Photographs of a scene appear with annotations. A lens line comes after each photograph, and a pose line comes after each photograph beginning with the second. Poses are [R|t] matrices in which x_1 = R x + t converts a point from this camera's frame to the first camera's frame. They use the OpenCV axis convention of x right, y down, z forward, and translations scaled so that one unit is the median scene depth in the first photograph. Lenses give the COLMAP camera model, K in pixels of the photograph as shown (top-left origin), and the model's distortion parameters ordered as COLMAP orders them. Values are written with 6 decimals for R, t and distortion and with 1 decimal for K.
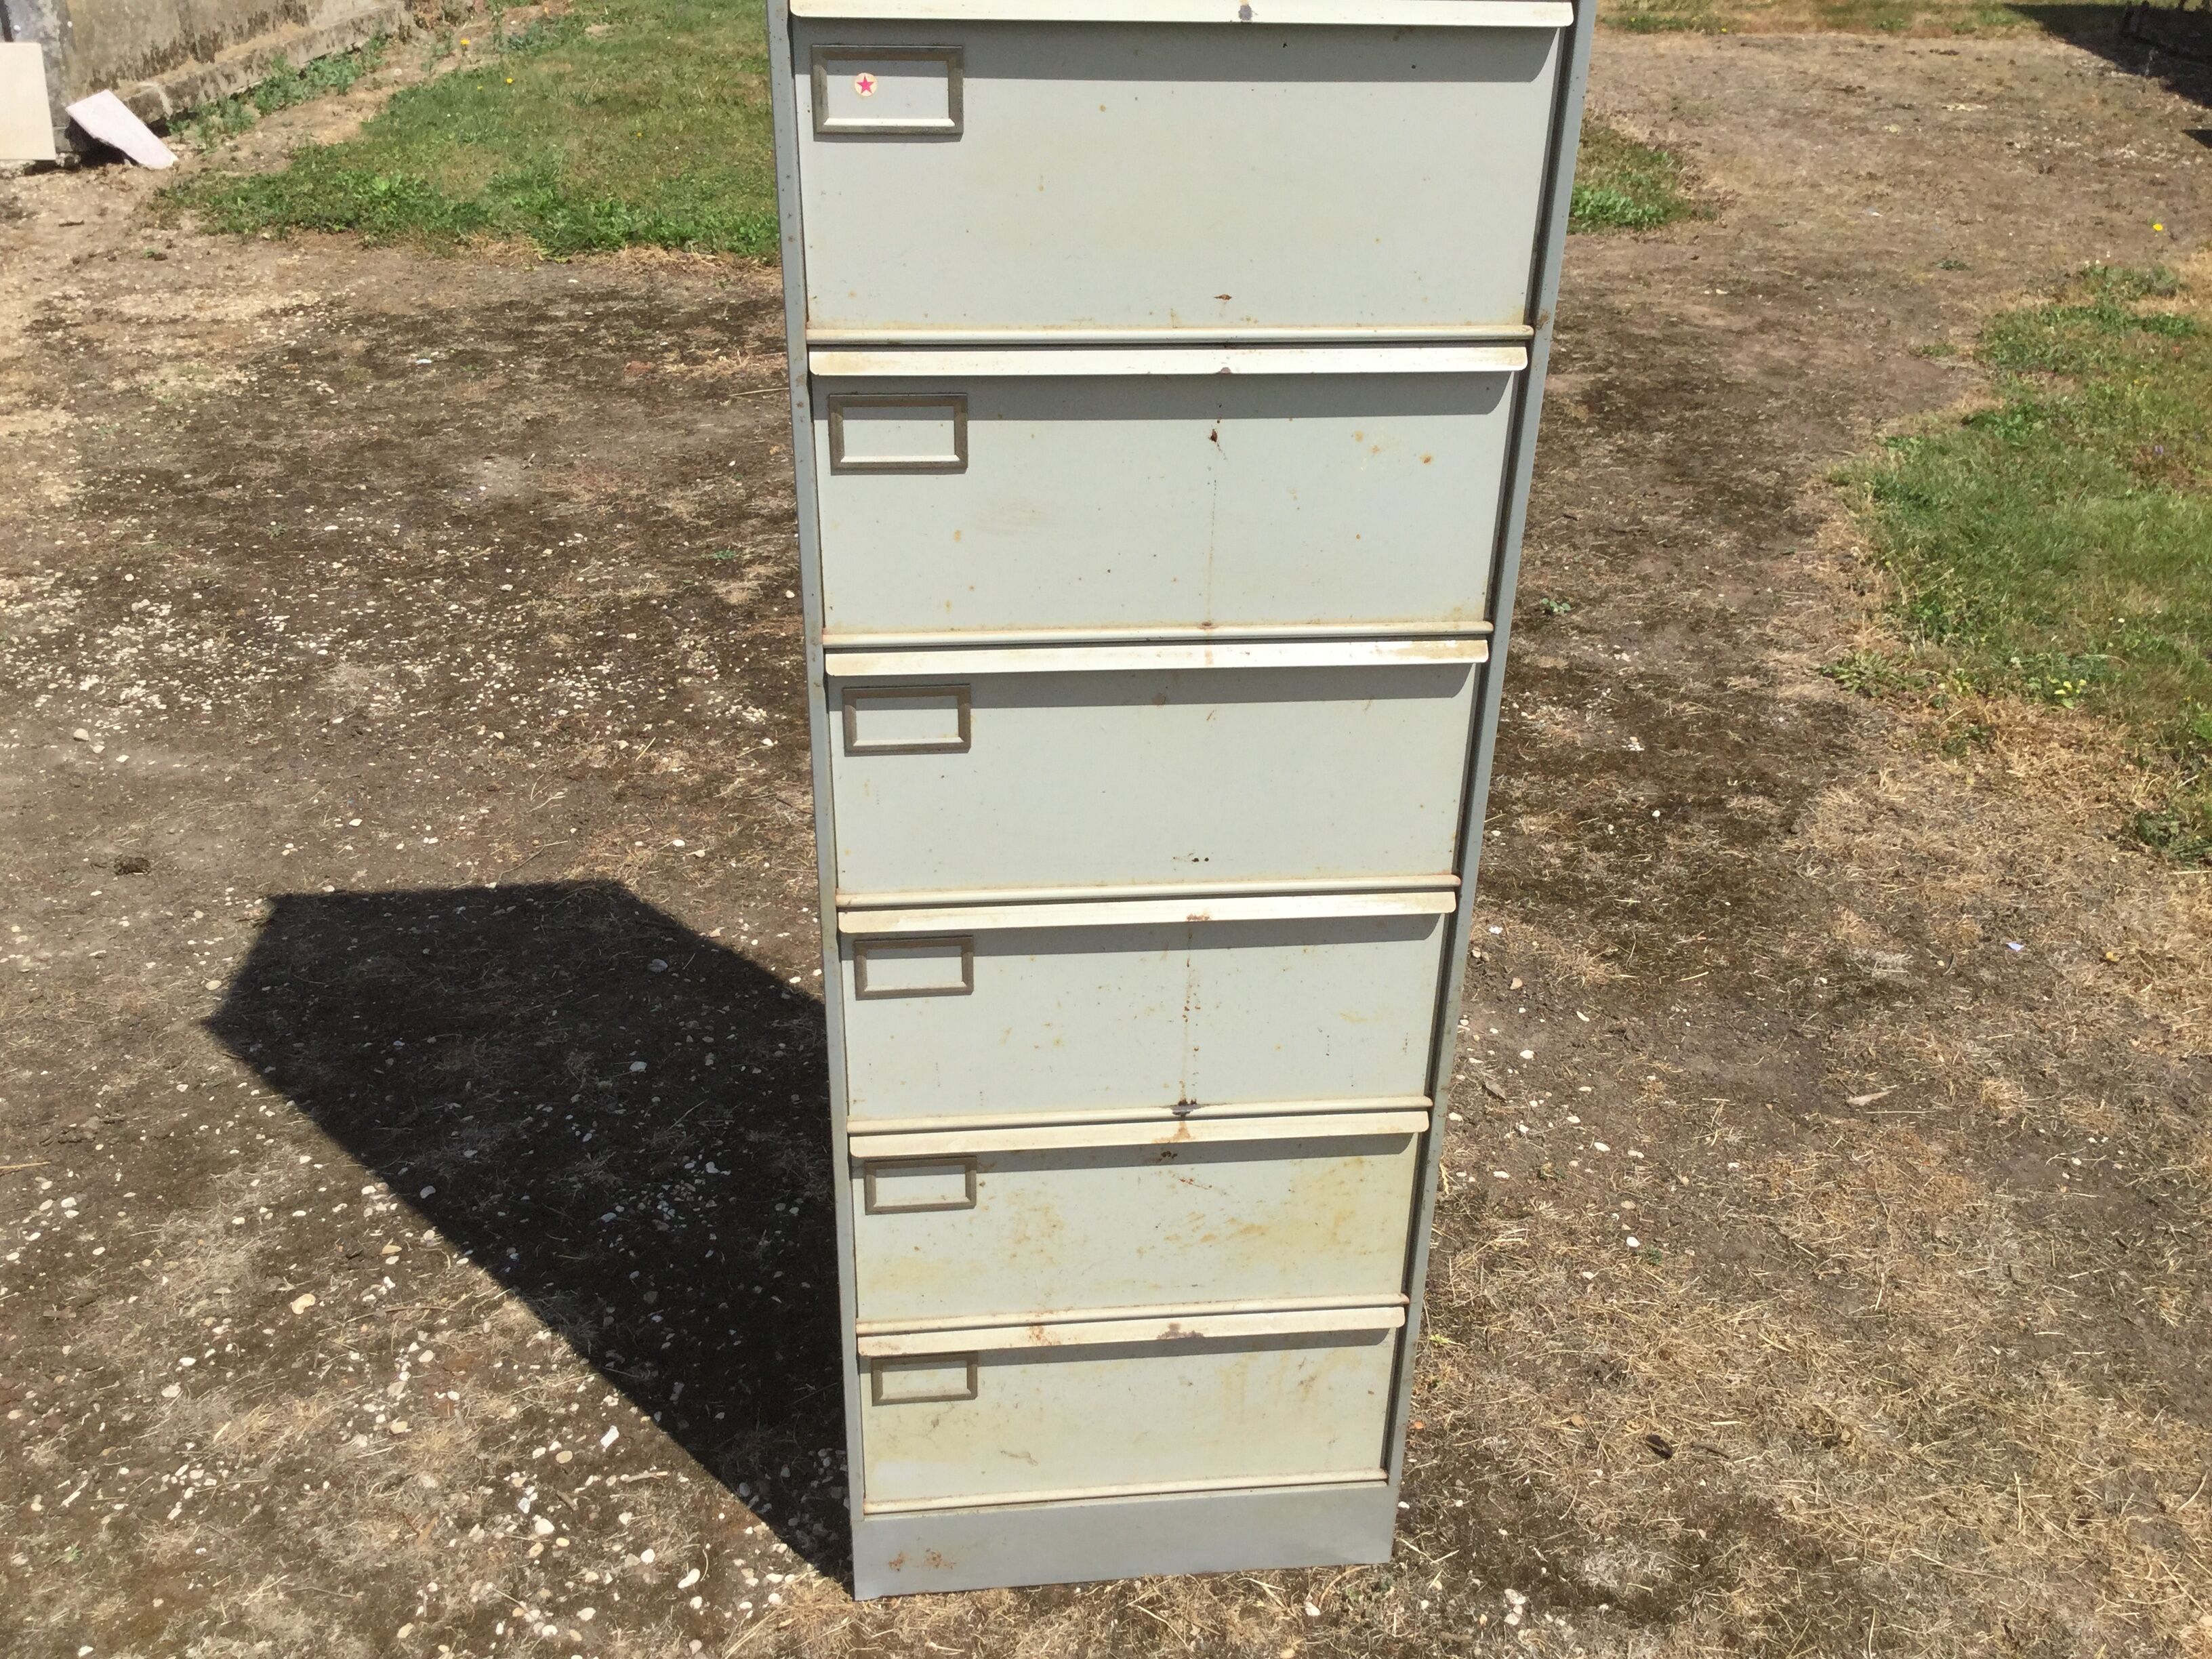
lens RADIAL K [[1867.5, 0, 1106.0], [0, 1867.5, 829.5], [0, 0, 1]] dist [0.083554, -0.135865]
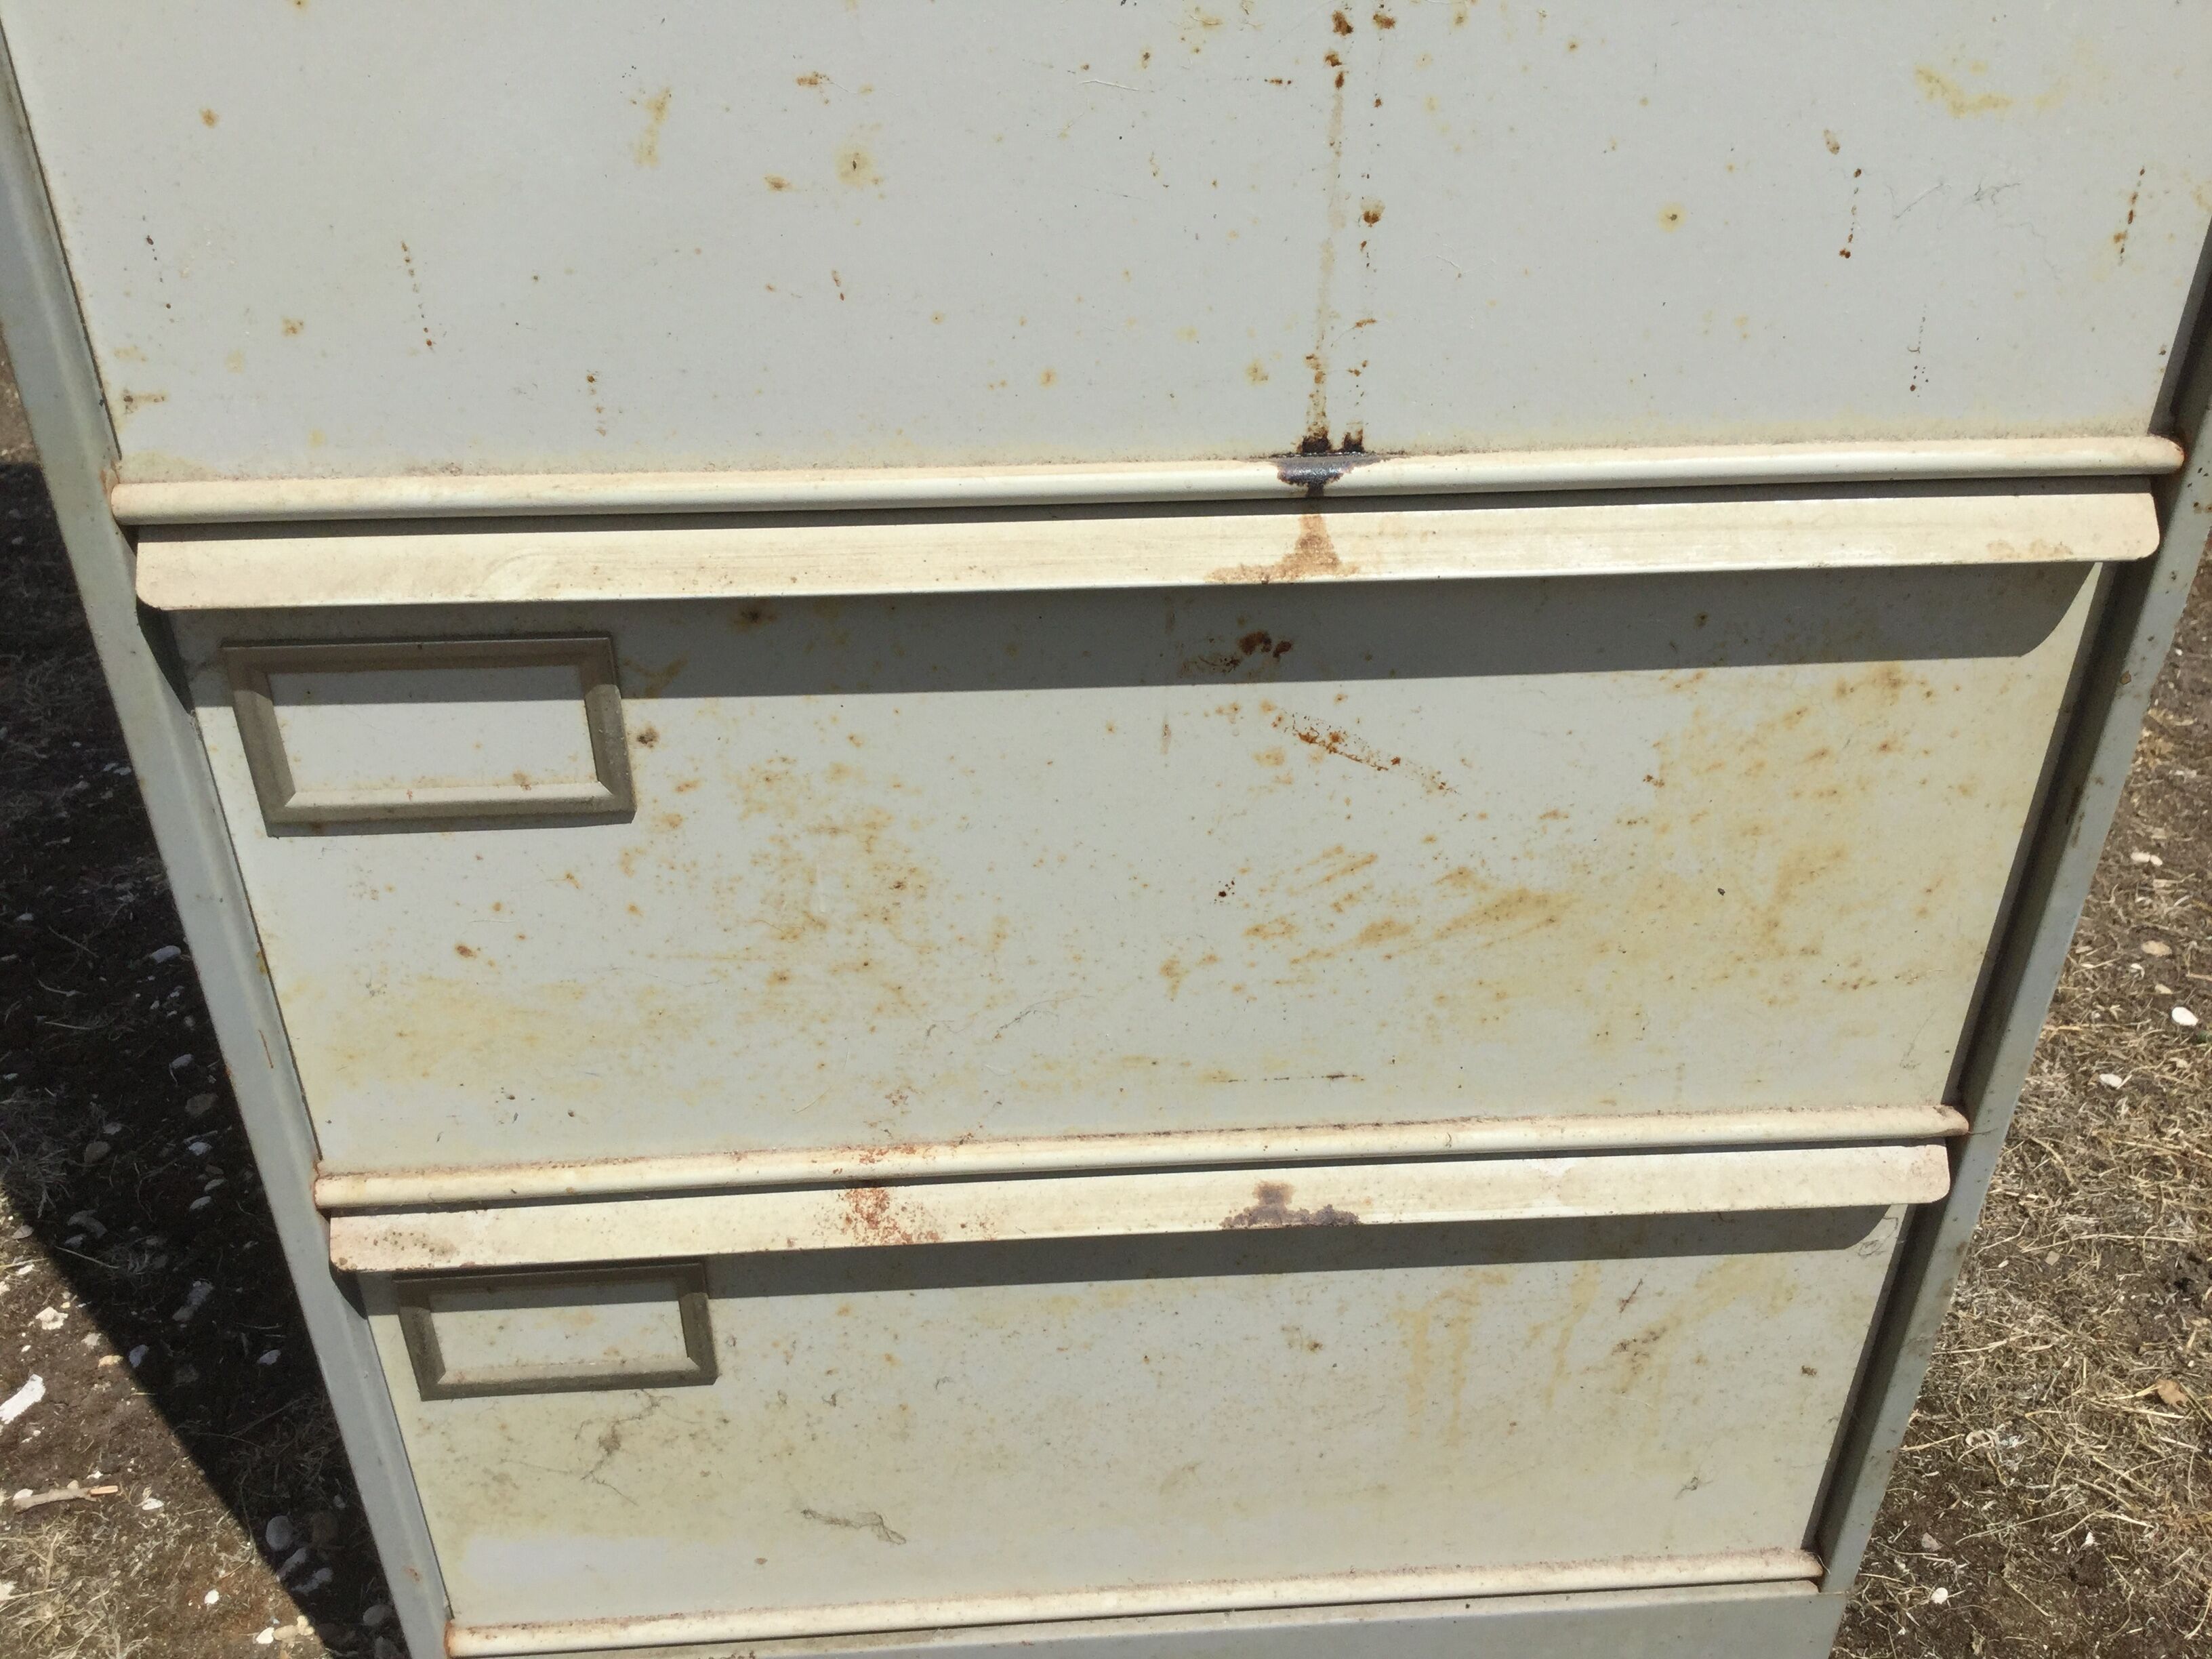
lens RADIAL K [[1867.5, 0, 1106.0], [0, 1867.5, 829.5], [0, 0, 1]] dist [0.083554, -0.135865]
pose [[0.999102, 0.003797, -0.042194, 0.019333], [-0.000019, 0.996016, 0.089171, 0.162346], [0.042365, -0.089090, 0.995122, 0.641252]]
